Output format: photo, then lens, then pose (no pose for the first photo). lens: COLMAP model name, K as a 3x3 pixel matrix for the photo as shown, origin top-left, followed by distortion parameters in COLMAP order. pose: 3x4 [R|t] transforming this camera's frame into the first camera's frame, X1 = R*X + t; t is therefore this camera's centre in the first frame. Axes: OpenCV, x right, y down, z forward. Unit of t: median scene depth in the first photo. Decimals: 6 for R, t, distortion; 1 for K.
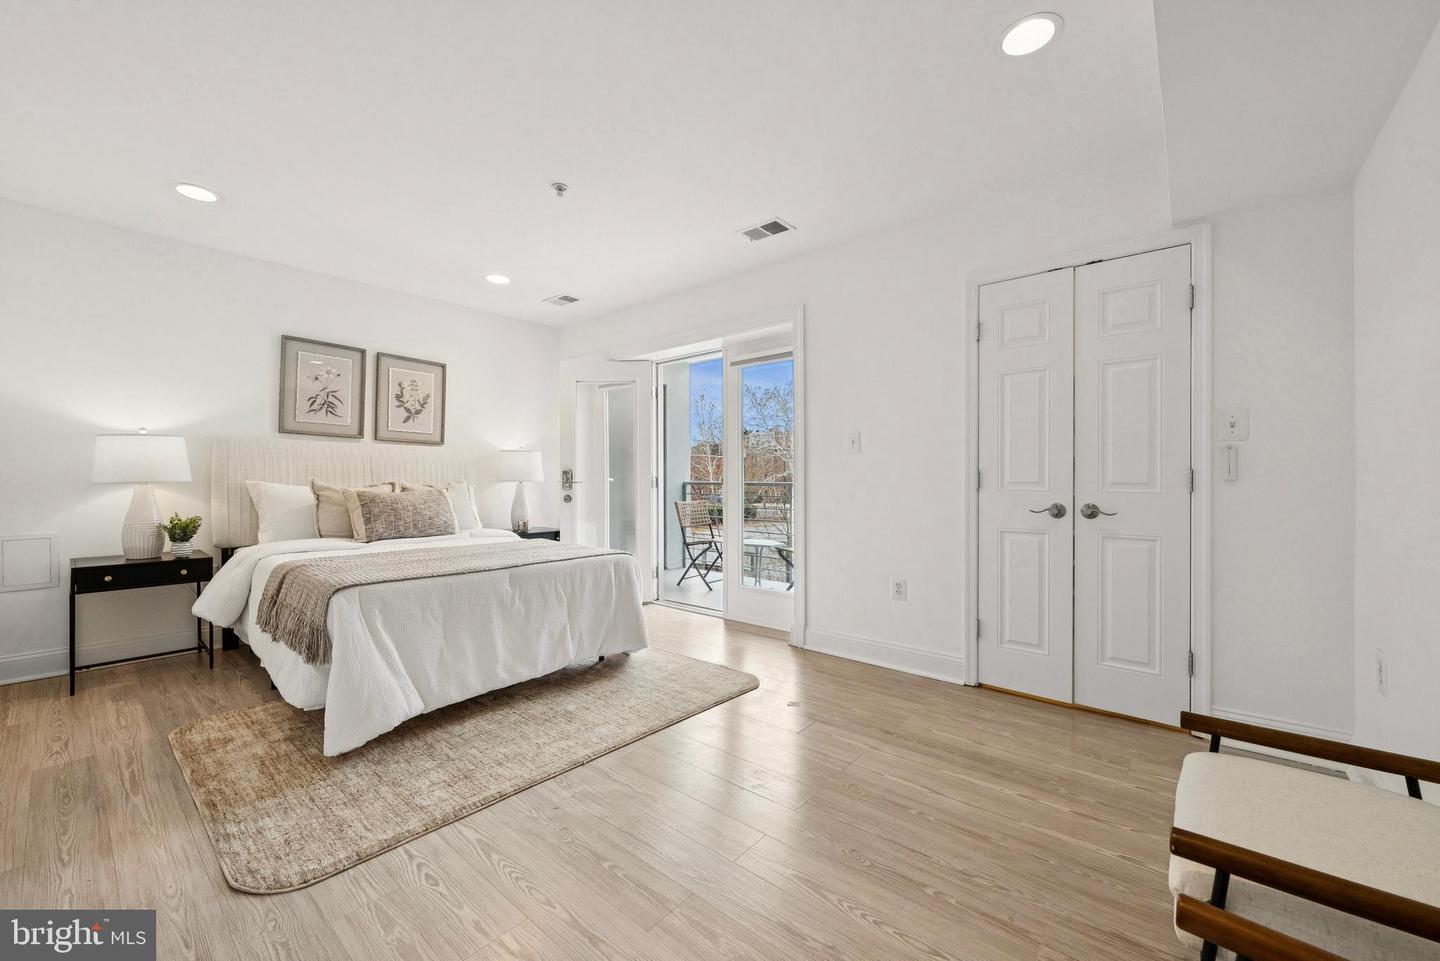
lens RADIAL K [[578.3, 0, 715.3], [0, 578.3, 474.2], [0, 0, 1]] dist [0.000827, -0.000029]
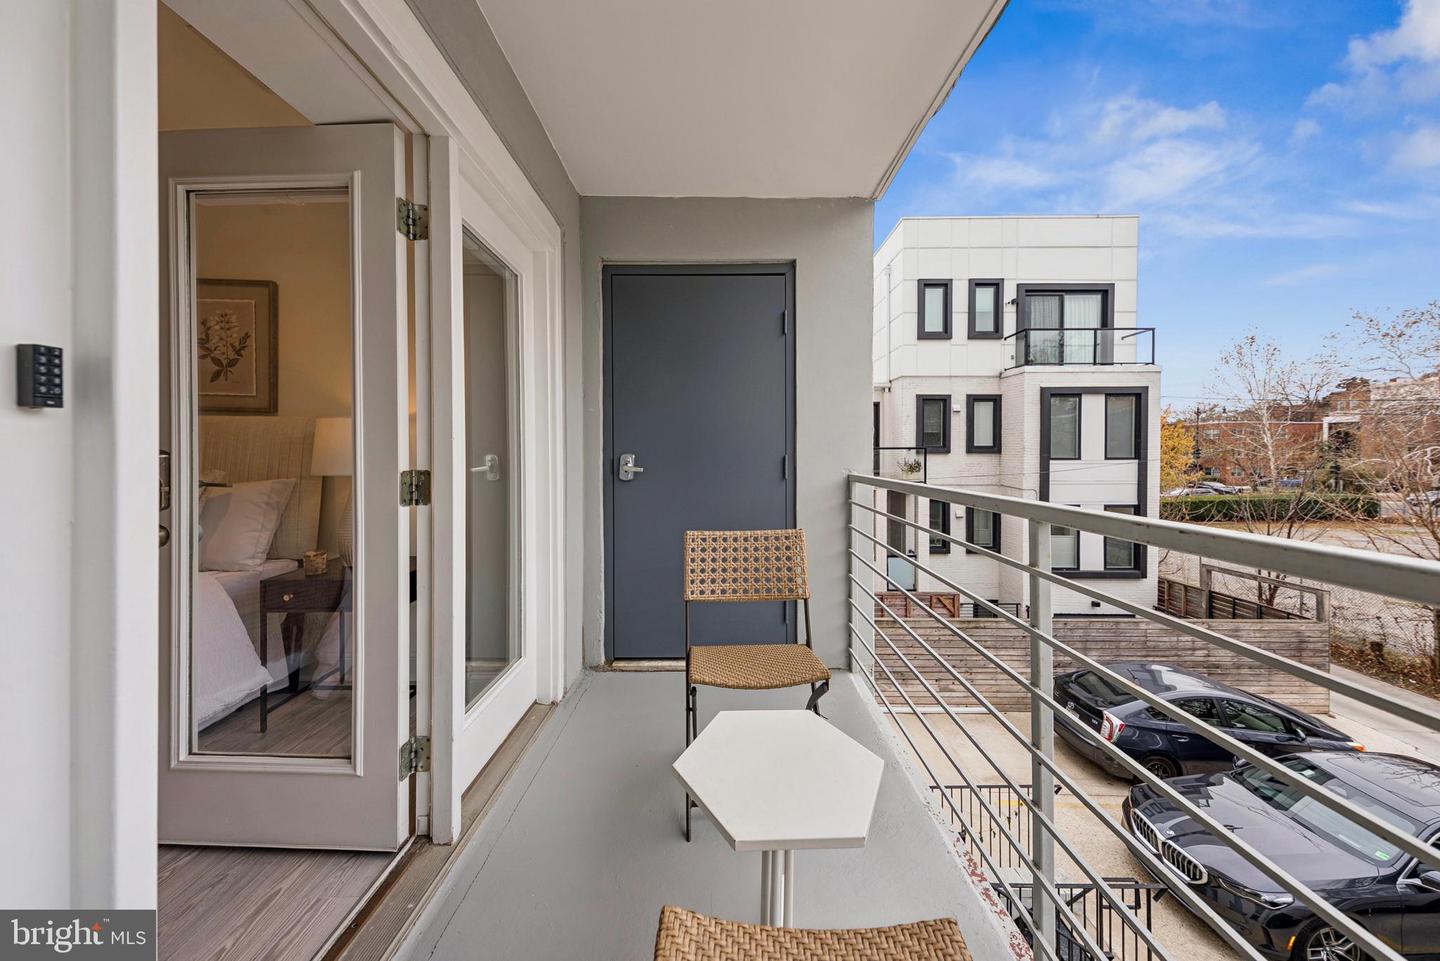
lens RADIAL K [[507.1, 0, 728.4], [0, 507.1, 456.3], [0, 0, 1]] dist [0.020997, 0.000042]
pose [[0.665811, 0.001540, -0.746119, 0.306392], [0.006559, 0.999947, 0.007917, -0.008137], [0.746091, -0.010165, 0.665766, 1.183607]]
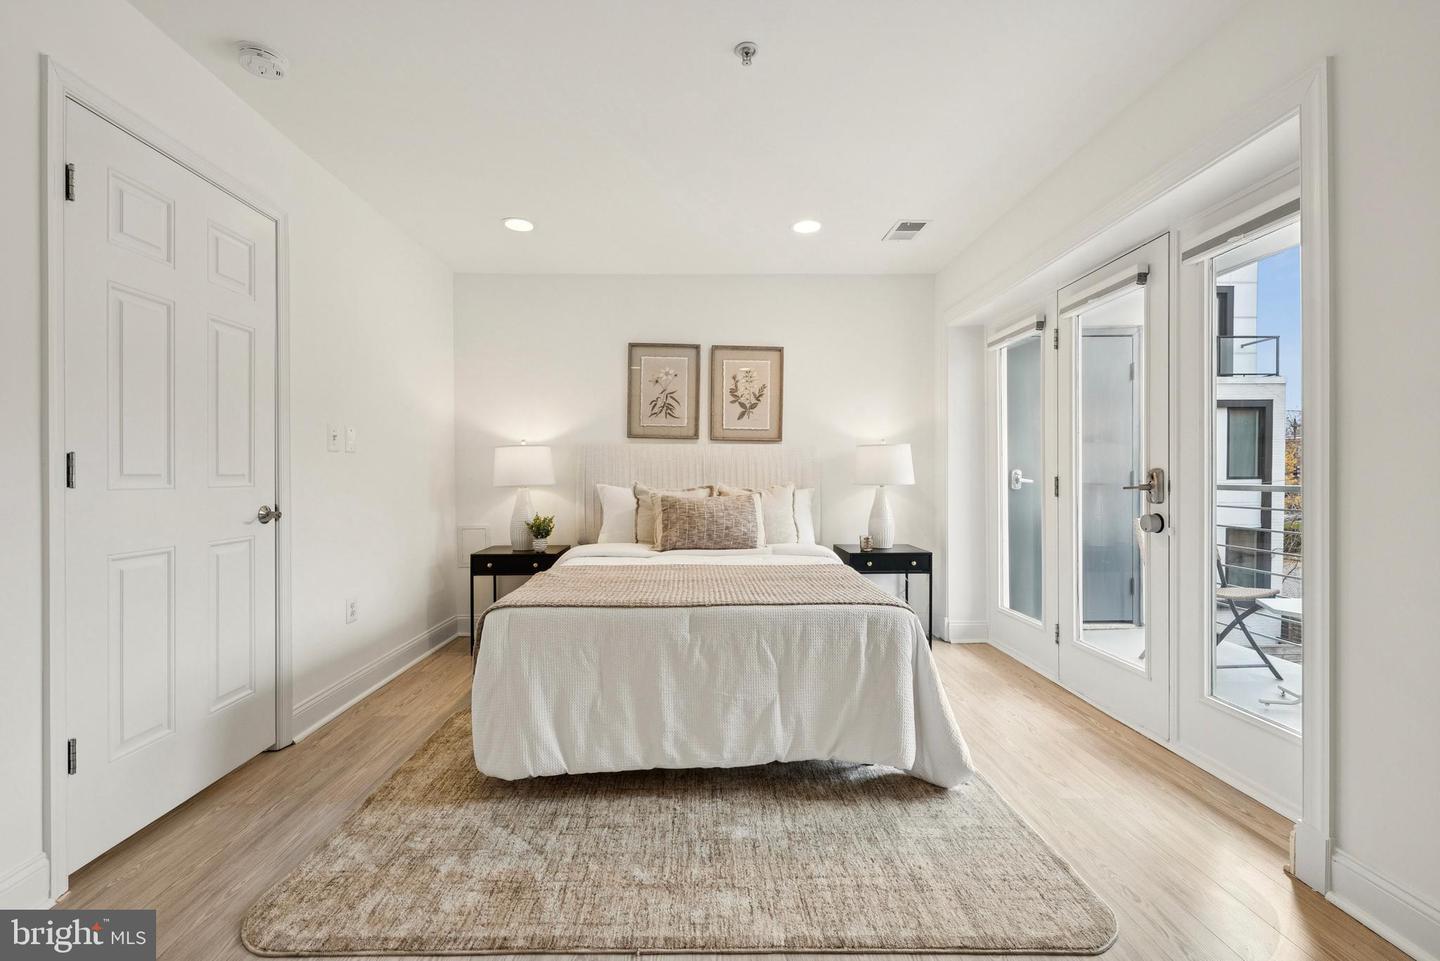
lens RADIAL K [[624.1, 0, 714.9], [0, 624.1, 482.2], [0, 0, 1]] dist [0.001238, 0.000118]
pose [[0.665655, 0.001822, -0.746258, 0.185911], [0.010805, 0.999869, 0.012079, -0.003667], [0.746182, -0.016104, 0.665548, 0.365488]]
